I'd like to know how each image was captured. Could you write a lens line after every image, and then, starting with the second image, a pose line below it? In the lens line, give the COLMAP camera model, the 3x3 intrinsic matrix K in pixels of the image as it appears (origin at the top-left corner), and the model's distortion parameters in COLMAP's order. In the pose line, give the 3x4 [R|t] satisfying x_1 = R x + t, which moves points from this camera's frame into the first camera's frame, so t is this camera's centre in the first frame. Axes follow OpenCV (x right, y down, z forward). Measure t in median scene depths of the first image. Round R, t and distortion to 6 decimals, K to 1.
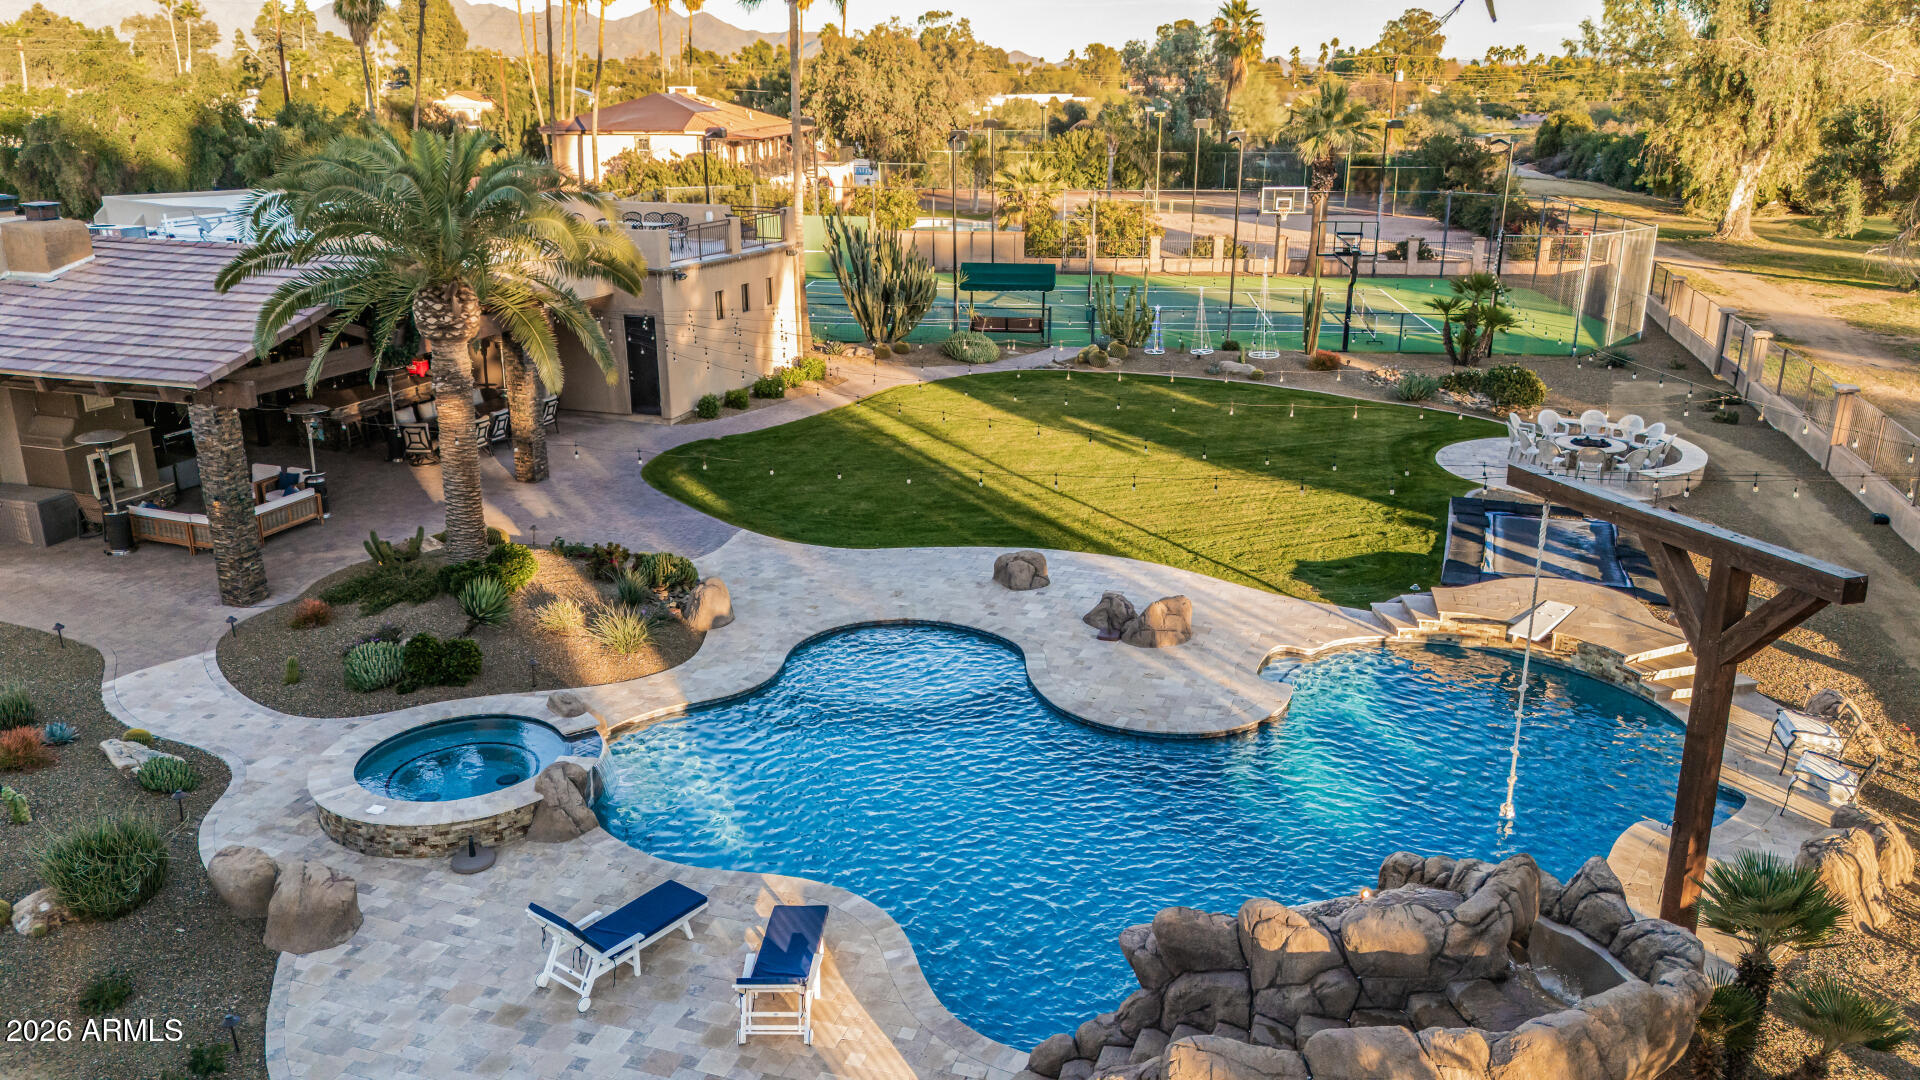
lens RADIAL K [[1411.2, 0, 960.0], [0, 1411.2, 540.0], [0, 0, 1]] dist [0.092278, -0.091197]
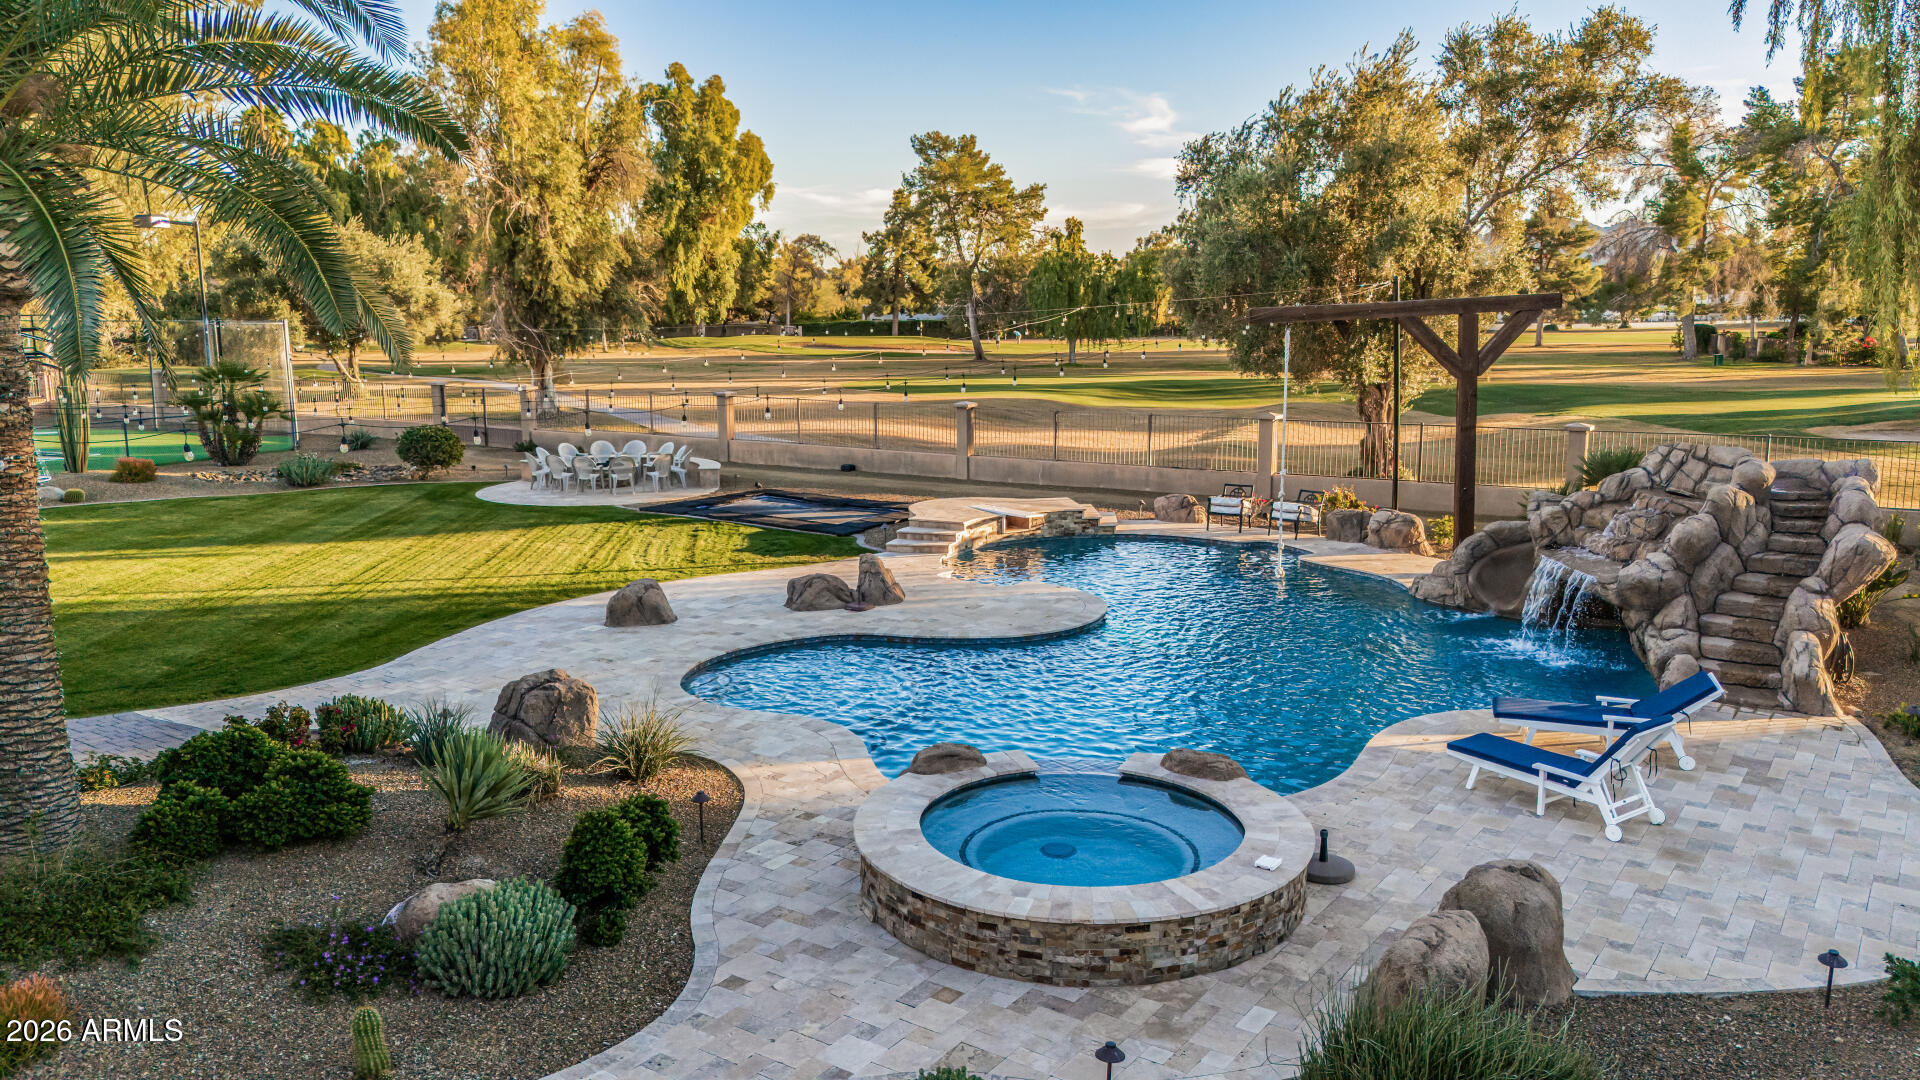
lens RADIAL K [[1403.0, 0, 956.3], [0, 1403.0, 548.8], [0, 0, 1]] dist [0.080090, -0.087824]
pose [[0.278774, -0.163240, 0.946381, -0.240640], [0.302676, 0.950159, 0.074733, -0.004953], [-0.911413, 0.265613, 0.314288, 0.222358]]
